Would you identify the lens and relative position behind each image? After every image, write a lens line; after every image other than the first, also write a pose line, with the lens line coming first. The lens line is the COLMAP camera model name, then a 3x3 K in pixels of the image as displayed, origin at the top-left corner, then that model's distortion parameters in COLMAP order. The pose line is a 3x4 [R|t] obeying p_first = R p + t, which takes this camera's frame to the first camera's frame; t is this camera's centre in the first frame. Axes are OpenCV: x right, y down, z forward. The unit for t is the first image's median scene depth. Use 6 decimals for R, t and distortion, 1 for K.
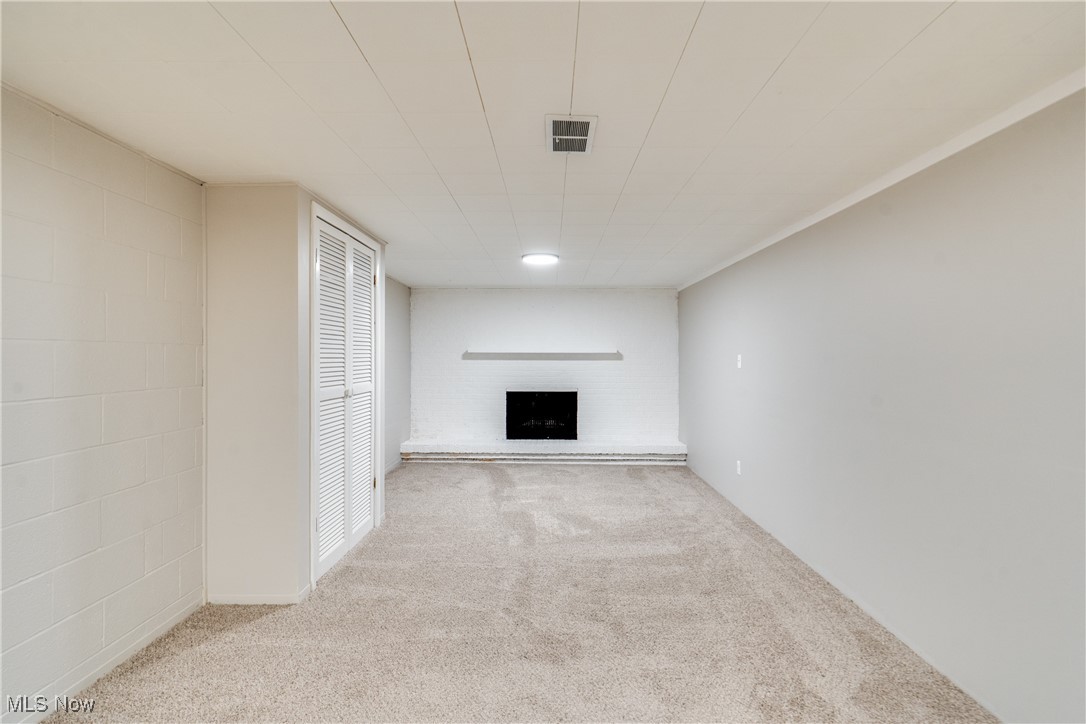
lens RADIAL K [[496.3, 0, 537.7], [0, 496.3, 363.9], [0, 0, 1]] dist [-0.002417, 0.000700]
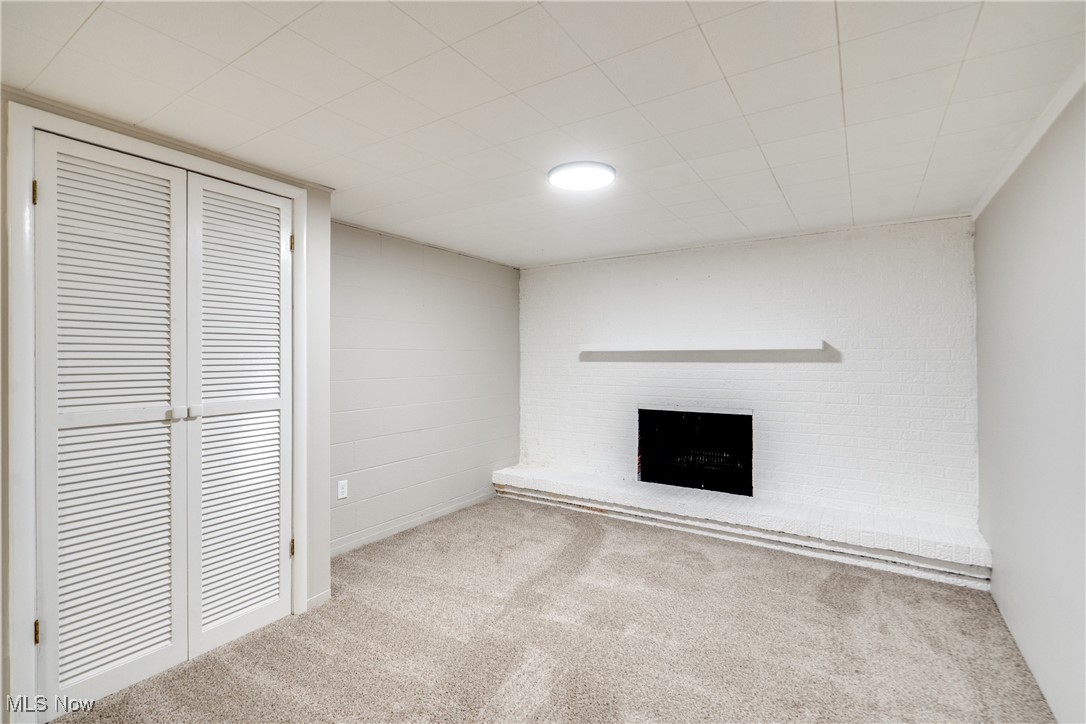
lens RADIAL K [[497.5, 0, 535.4], [0, 497.5, 358.4], [0, 0, 1]] dist [-0.000209, 0.000487]
pose [[0.845187, -0.003553, -0.534458, 0.183333], [-0.003974, 0.999908, -0.012932, -0.003620], [0.534455, 0.013054, 0.845096, 0.368476]]
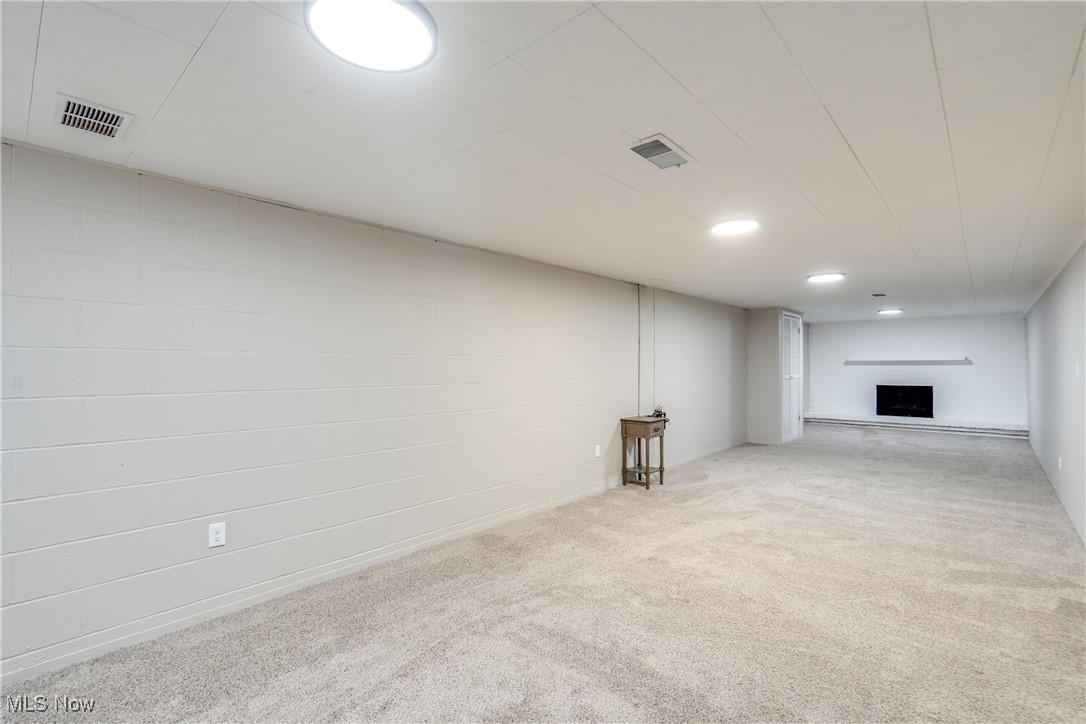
lens RADIAL K [[496.3, 0, 537.7], [0, 496.3, 363.9], [0, 0, 1]] dist [-0.002417, 0.000700]
pose [[0.758445, -0.006991, -0.651699, 0.154626], [-0.003103, 0.999892, -0.014339, 0.014844], [0.651729, 0.012898, 0.758342, -0.942215]]
